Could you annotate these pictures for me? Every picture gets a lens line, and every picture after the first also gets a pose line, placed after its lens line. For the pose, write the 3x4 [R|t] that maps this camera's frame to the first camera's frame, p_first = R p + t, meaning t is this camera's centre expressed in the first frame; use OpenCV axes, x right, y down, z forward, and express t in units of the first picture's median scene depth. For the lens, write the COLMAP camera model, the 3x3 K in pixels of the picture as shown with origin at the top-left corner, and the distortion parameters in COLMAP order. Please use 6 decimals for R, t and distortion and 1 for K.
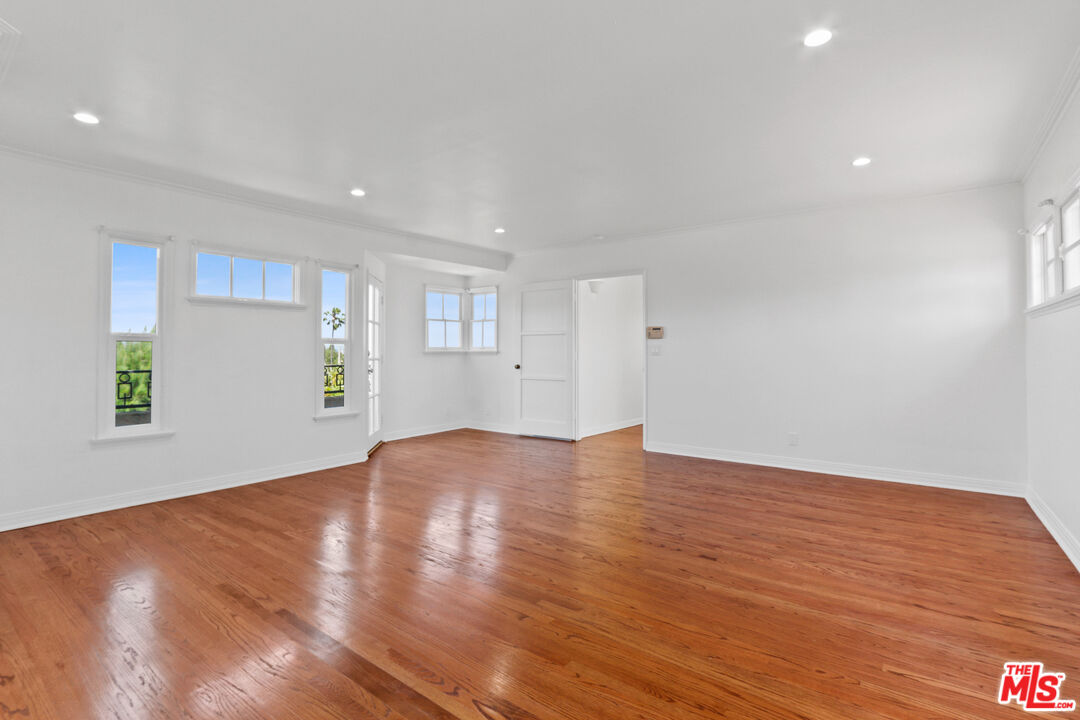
lens RADIAL K [[502.7, 0, 544.4], [0, 502.7, 351.8], [0, 0, 1]] dist [-0.015855, 0.001377]
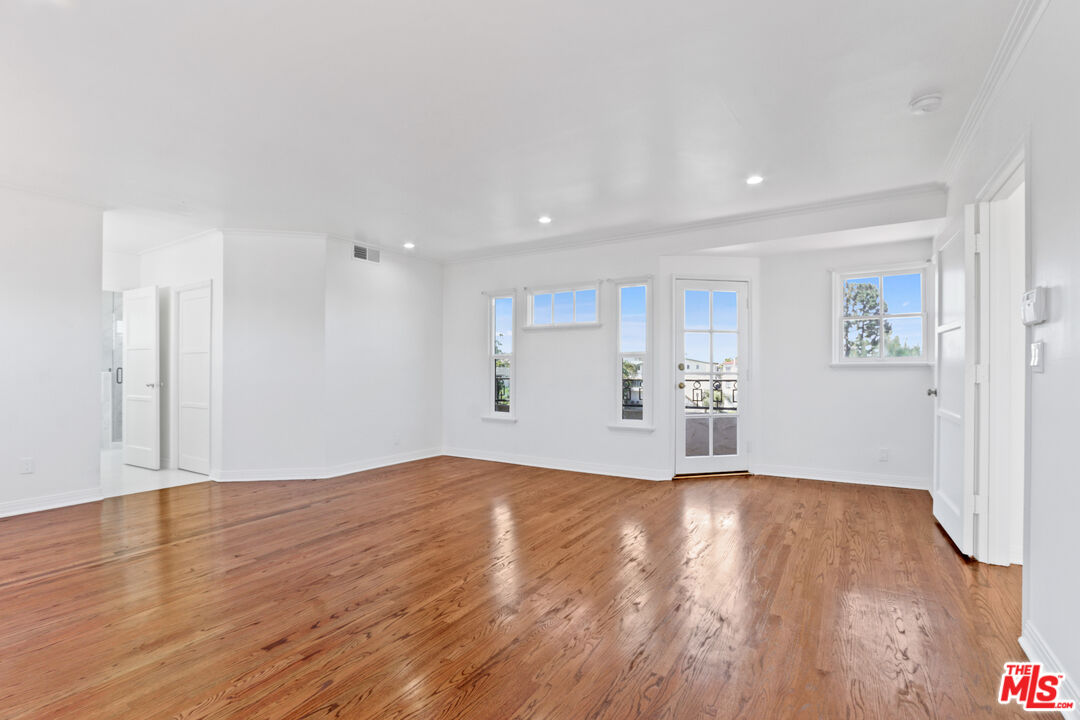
lens RADIAL K [[502.7, 0, 543.7], [0, 502.7, 368.2], [0, 0, 1]] dist [-0.015855, 0.001377]
pose [[0.085320, 0.001698, -0.996352, 0.820188], [0.007950, 0.999966, 0.002385, 0.001697], [0.996322, -0.008125, 0.085303, 0.999617]]
